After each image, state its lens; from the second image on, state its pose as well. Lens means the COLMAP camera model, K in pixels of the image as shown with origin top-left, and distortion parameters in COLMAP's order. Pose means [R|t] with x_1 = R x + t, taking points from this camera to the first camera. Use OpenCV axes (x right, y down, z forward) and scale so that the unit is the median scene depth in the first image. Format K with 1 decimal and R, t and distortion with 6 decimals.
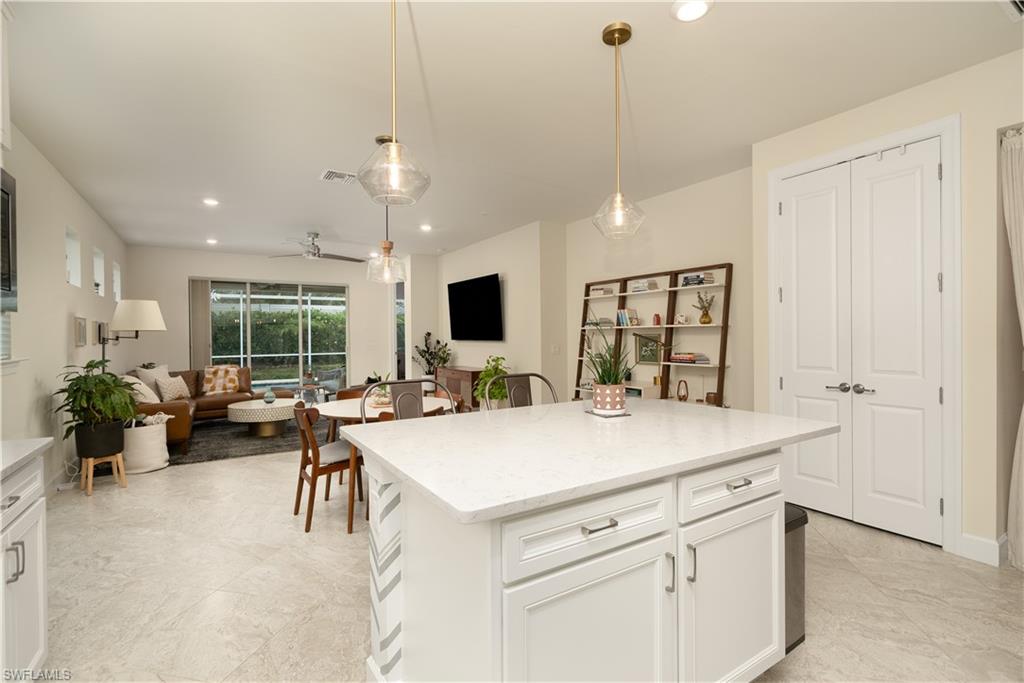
lens RADIAL K [[473.5, 0, 514.0], [0, 473.5, 337.7], [0, 0, 1]] dist [-0.001463, 0.001435]
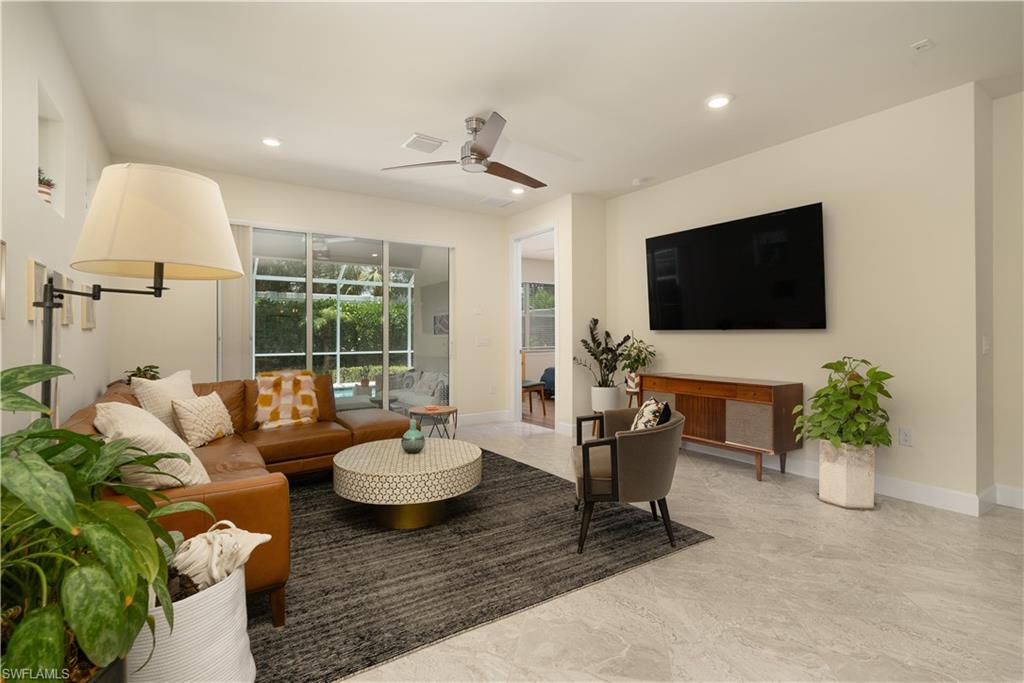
lens RADIAL K [[473.5, 0, 508.6], [0, 473.5, 330.5], [0, 0, 1]] dist [-0.001463, 0.001435]
pose [[0.999605, 0.006493, 0.027339, -0.403735], [-0.006048, 0.999848, -0.016330, 0.020067], [-0.027441, 0.016158, 0.999493, 0.478779]]
